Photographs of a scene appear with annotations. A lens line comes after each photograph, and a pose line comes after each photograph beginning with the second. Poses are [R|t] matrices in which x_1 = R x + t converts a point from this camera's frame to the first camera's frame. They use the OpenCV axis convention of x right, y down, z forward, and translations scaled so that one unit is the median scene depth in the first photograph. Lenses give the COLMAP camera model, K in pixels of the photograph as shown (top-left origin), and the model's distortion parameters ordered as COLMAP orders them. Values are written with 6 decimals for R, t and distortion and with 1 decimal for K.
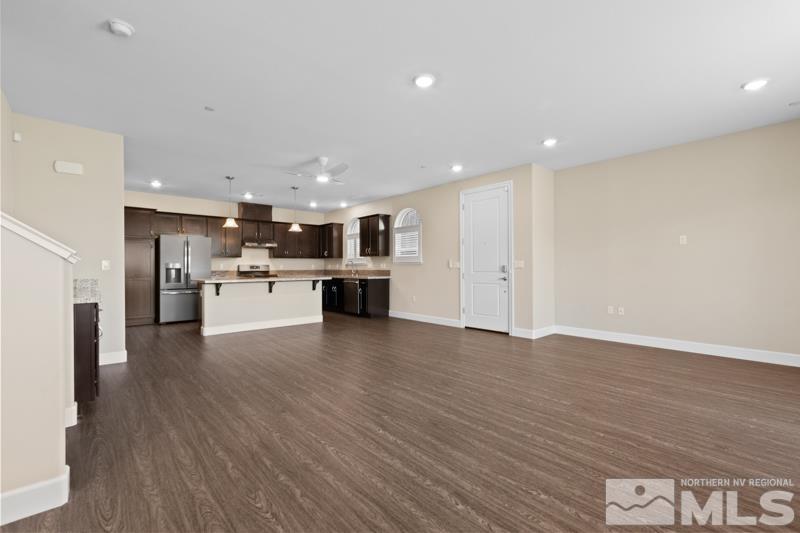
lens RADIAL K [[346.9, 0, 401.8], [0, 346.9, 266.8], [0, 0, 1]] dist [0.003588, -0.000656]
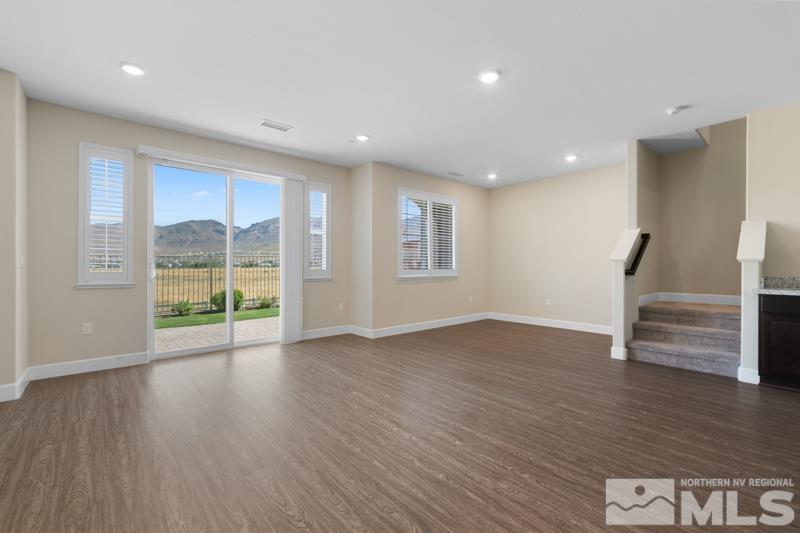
lens RADIAL K [[346.9, 0, 401.8], [0, 346.9, 266.8], [0, 0, 1]] dist [0.003588, -0.000656]
pose [[-0.999937, 0.006067, 0.009447, 0.325351], [0.006030, 0.999974, -0.003947, 0.008166], [-0.009470, -0.003890, -0.999948, 2.129017]]
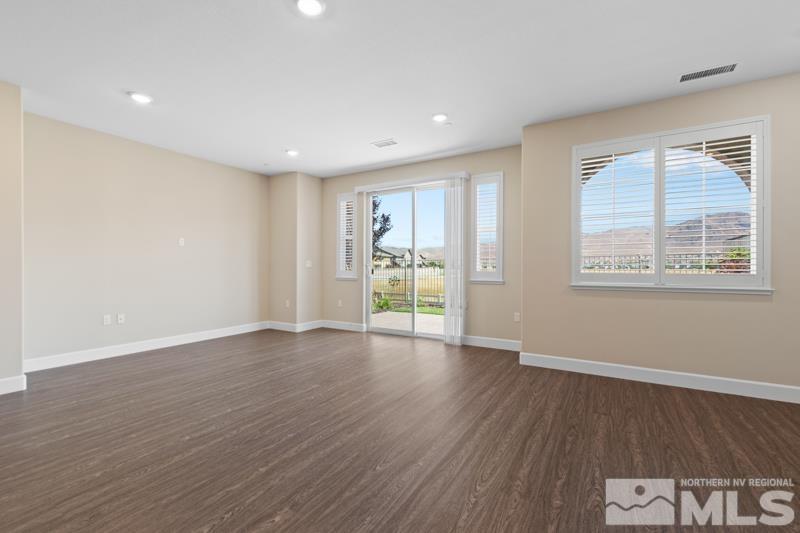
lens RADIAL K [[346.9, 0, 401.8], [0, 346.9, 266.8], [0, 0, 1]] dist [0.003588, -0.000656]
pose [[-0.302301, 0.003928, 0.953204, -0.723065], [-0.005067, 0.999971, -0.005728, 0.004454], [-0.953199, -0.006561, -0.302272, 1.108873]]
